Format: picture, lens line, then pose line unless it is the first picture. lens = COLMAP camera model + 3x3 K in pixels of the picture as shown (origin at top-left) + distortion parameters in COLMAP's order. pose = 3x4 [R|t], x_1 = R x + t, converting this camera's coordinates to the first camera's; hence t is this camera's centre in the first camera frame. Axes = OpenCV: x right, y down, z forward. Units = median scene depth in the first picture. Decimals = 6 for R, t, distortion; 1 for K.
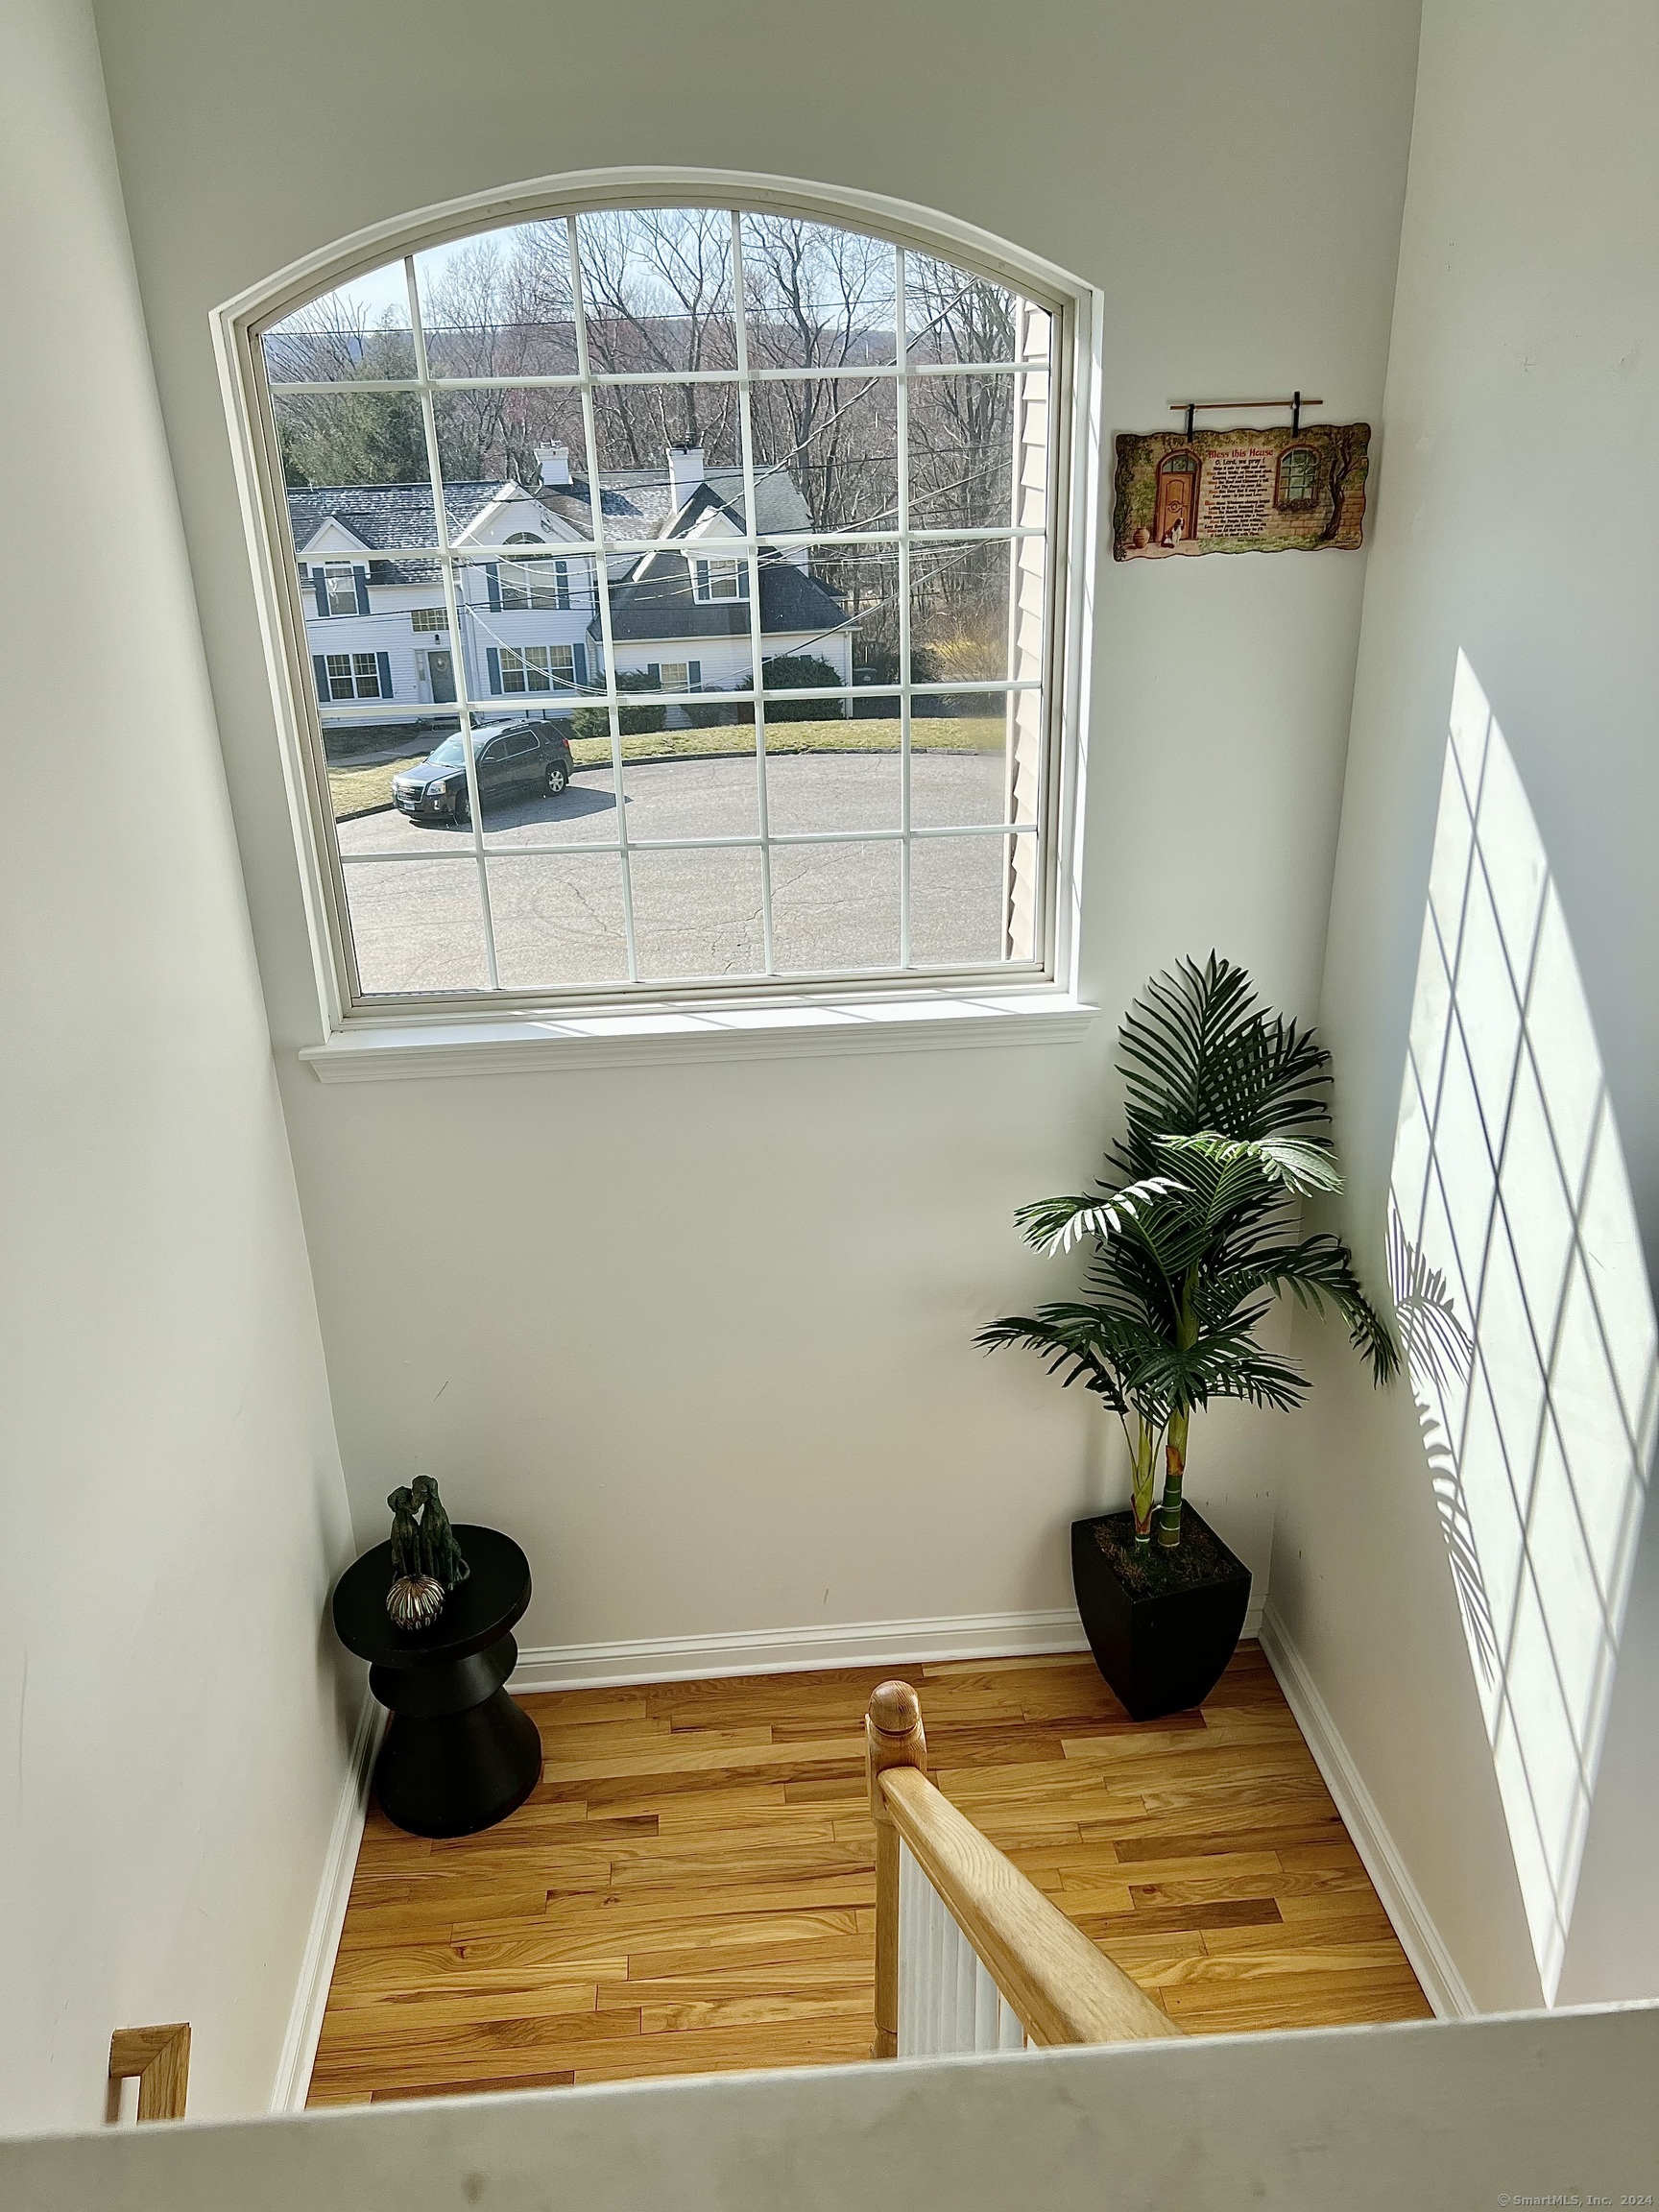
lens RADIAL K [[1668.9, 0, 829.5], [0, 1668.9, 1106.0], [0, 0, 1]] dist [0.004005, -0.004939]
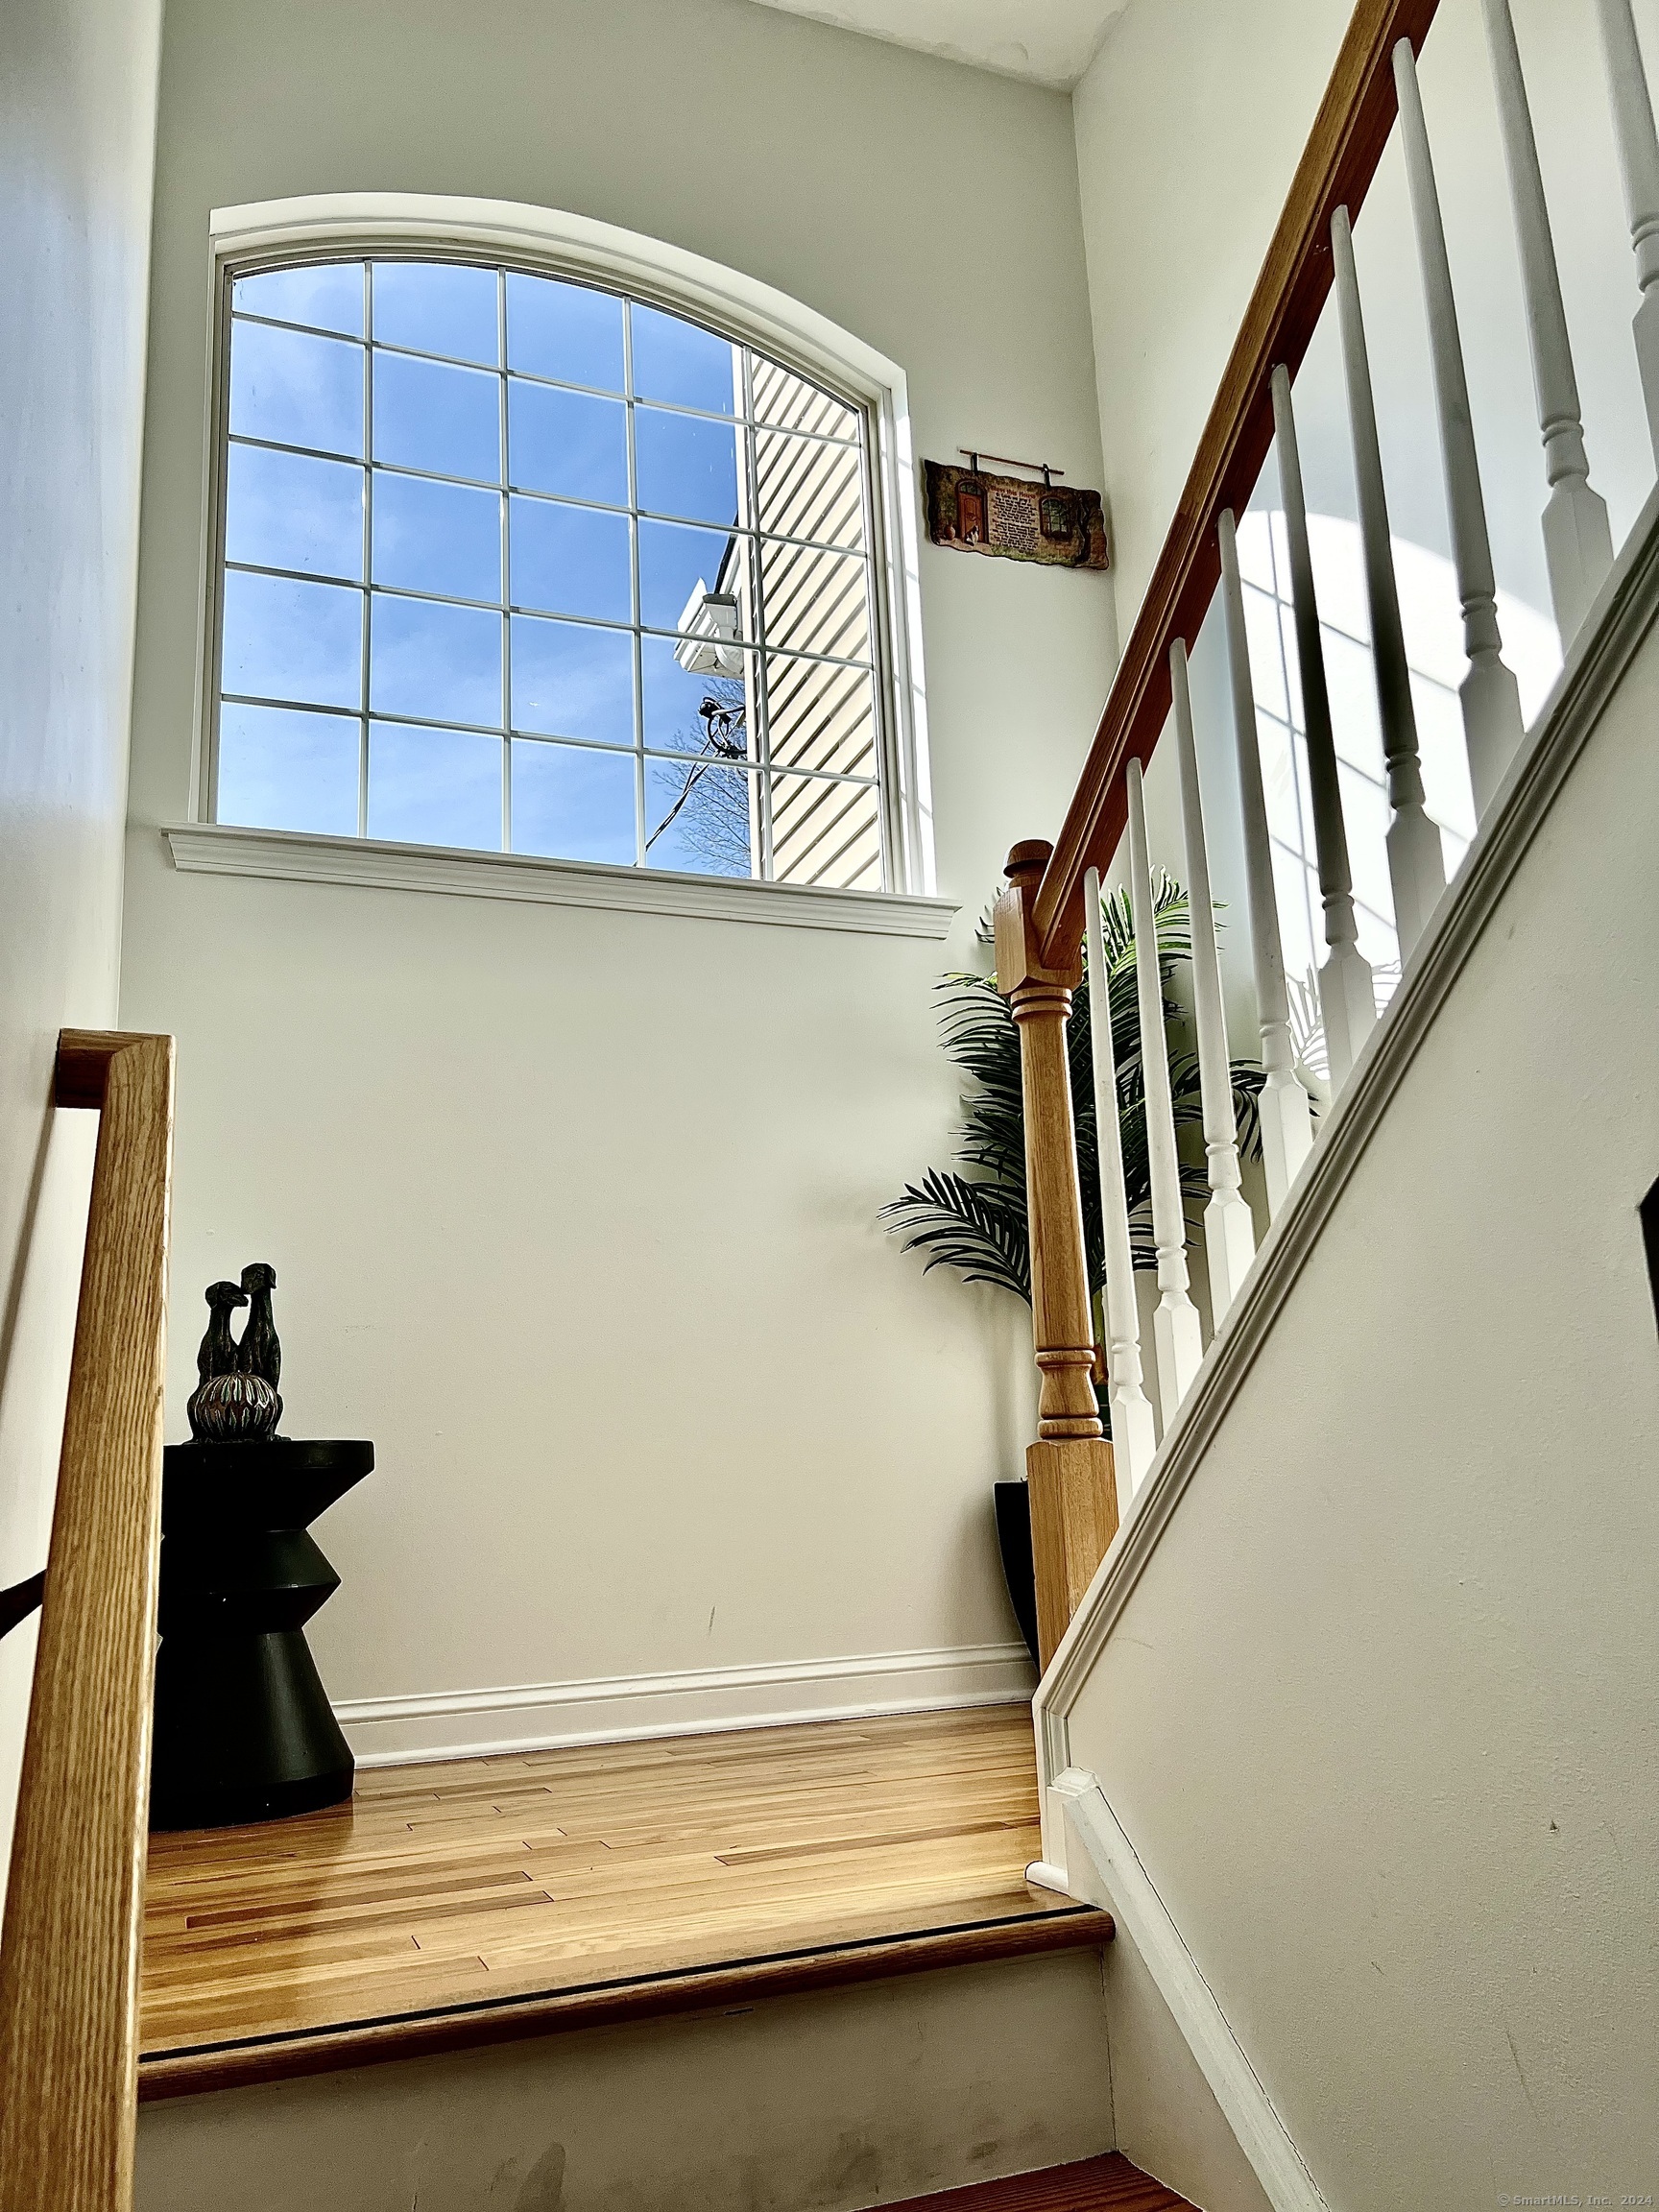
lens RADIAL K [[1668.9, 0, 829.5], [0, 1668.9, 1106.0], [0, 0, 1]] dist [0.004005, -0.004939]
pose [[0.956839, 0.050048, 0.286275, -0.237852], [0.133451, 0.799393, -0.585800, 0.729747], [-0.258165, 0.598720, 0.758212, 0.330758]]
